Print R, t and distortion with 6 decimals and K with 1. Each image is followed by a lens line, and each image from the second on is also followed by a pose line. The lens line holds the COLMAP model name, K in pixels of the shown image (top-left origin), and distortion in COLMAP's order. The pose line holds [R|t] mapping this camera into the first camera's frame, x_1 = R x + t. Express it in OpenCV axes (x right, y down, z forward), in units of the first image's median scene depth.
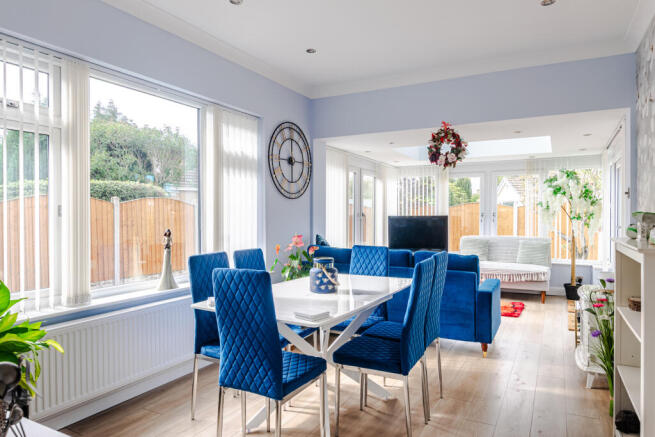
lens RADIAL K [[421.5, 0, 331.4], [0, 421.5, 219.6], [0, 0, 1]] dist [-0.019834, 0.004501]
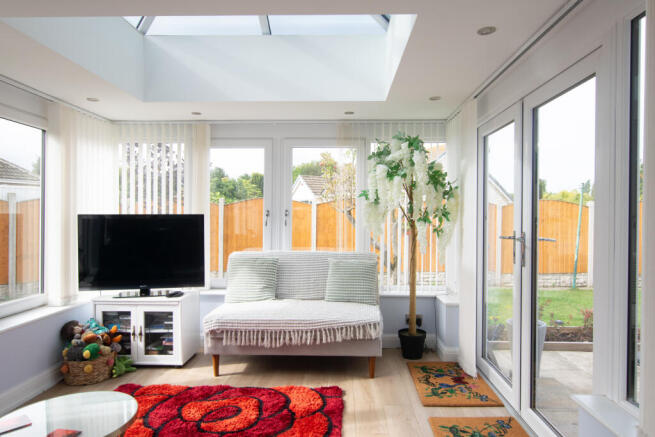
lens RADIAL K [[421.5, 0, 329.1], [0, 421.5, 218.3], [0, 0, 1]] dist [-0.019834, 0.004501]
pose [[0.895274, 0.001856, 0.445512, 0.209468], [-0.000784, 0.999996, -0.002591, -0.004149], [-0.445515, 0.001971, 0.895272, 0.528094]]
